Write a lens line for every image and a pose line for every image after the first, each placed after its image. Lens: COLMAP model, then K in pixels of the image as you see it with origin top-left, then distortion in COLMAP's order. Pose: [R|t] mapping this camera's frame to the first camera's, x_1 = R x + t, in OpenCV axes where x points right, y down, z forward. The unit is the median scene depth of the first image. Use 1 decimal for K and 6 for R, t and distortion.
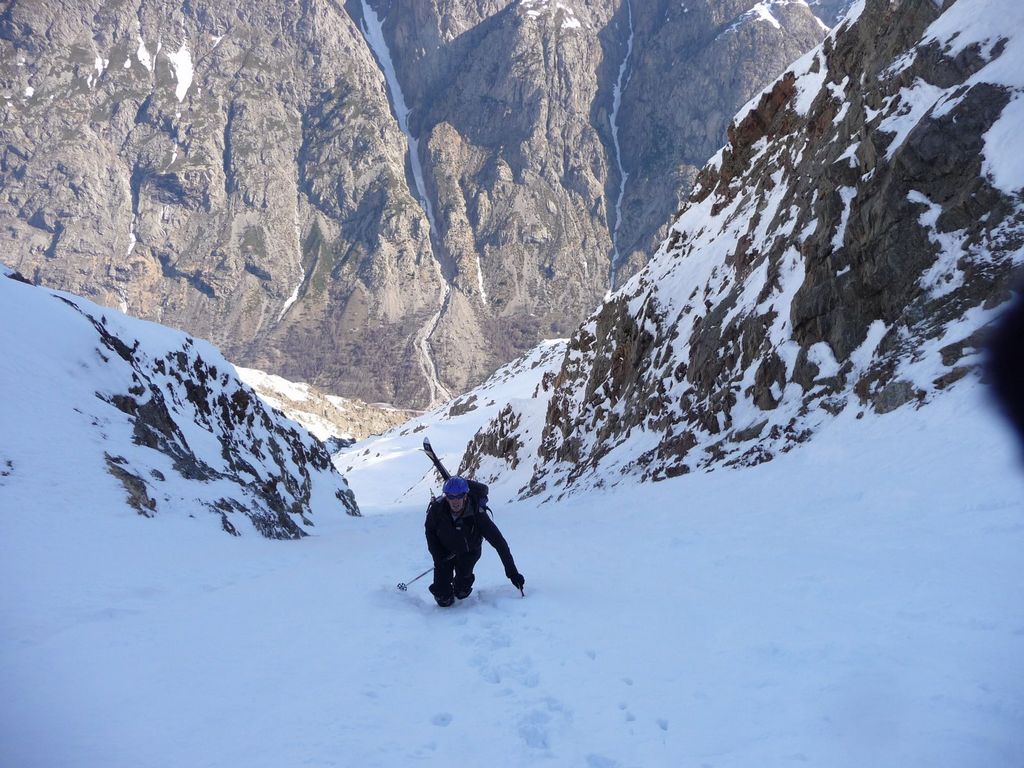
lens RADIAL K [[819.8, 0, 512.0], [0, 819.8, 384.0], [0, 0, 1]] dist [-0.035021, 0.013154]
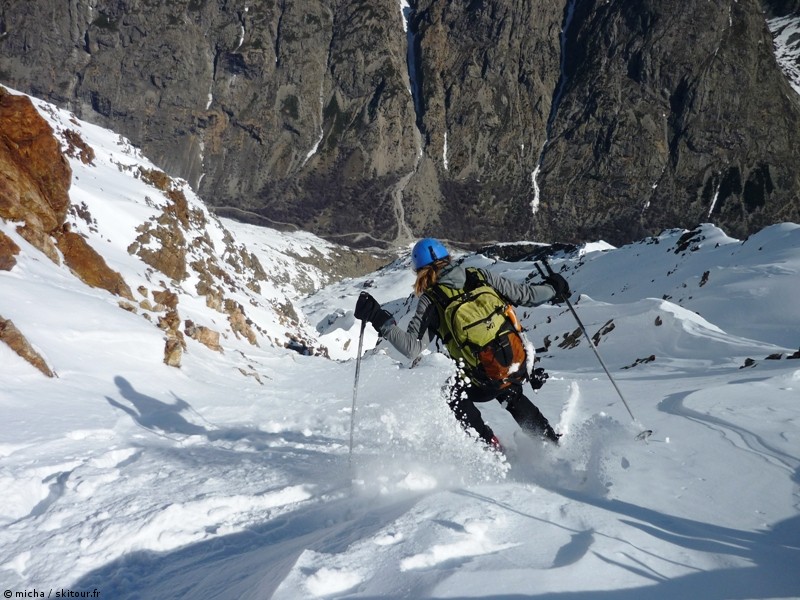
lens RADIAL K [[787.3, 0, 400.0], [0, 787.3, 300.0], [0, 0, 1]] dist [-0.068359, 0.033883]
pose [[0.982198, 0.130330, -0.135282, 0.102589], [-0.106939, 0.980017, 0.167722, -0.095764], [0.154438, -0.150269, 0.976508, -0.365375]]
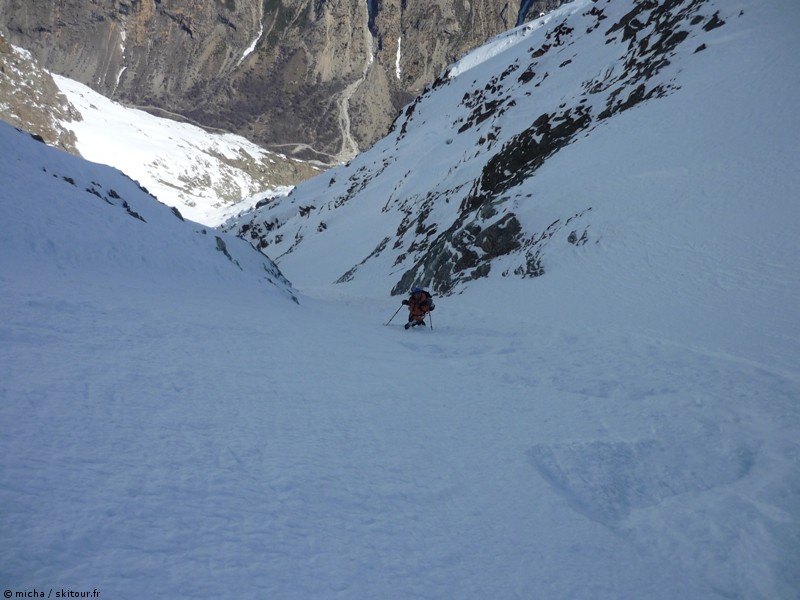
lens RADIAL K [[785.7, 0, 400.0], [0, 785.7, 300.0], [0, 0, 1]] dist [-0.057518, 0.028281]
pose [[0.982249, 0.182540, -0.043189, 0.085896], [-0.166809, 0.955327, 0.243979, -0.065858], [0.085795, -0.232443, 0.968818, -0.255590]]
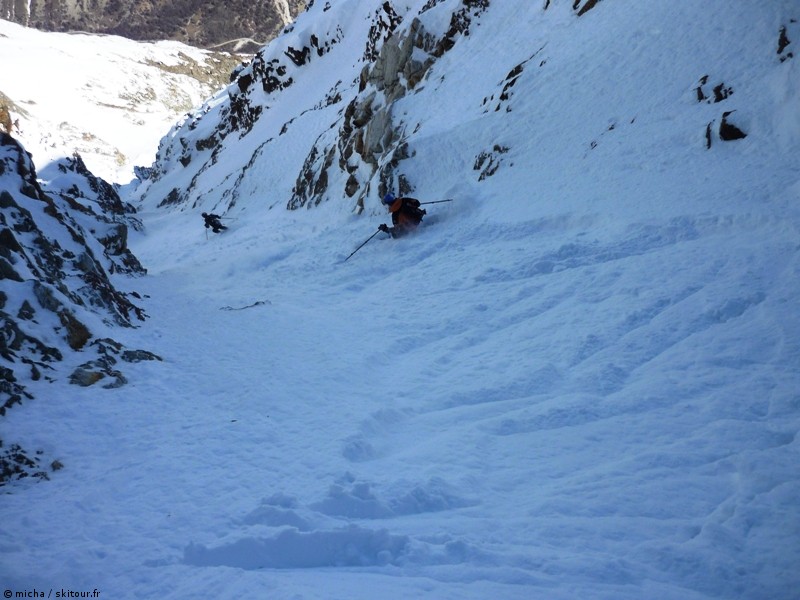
lens RADIAL K [[787.3, 0, 400.0], [0, 787.3, 300.0], [0, 0, 1]] dist [-0.068359, 0.033883]
pose [[0.999828, -0.016323, -0.008833, 0.069357], [0.018459, 0.924106, 0.381690, -0.051586], [0.001933, -0.381788, 0.924248, -0.207964]]
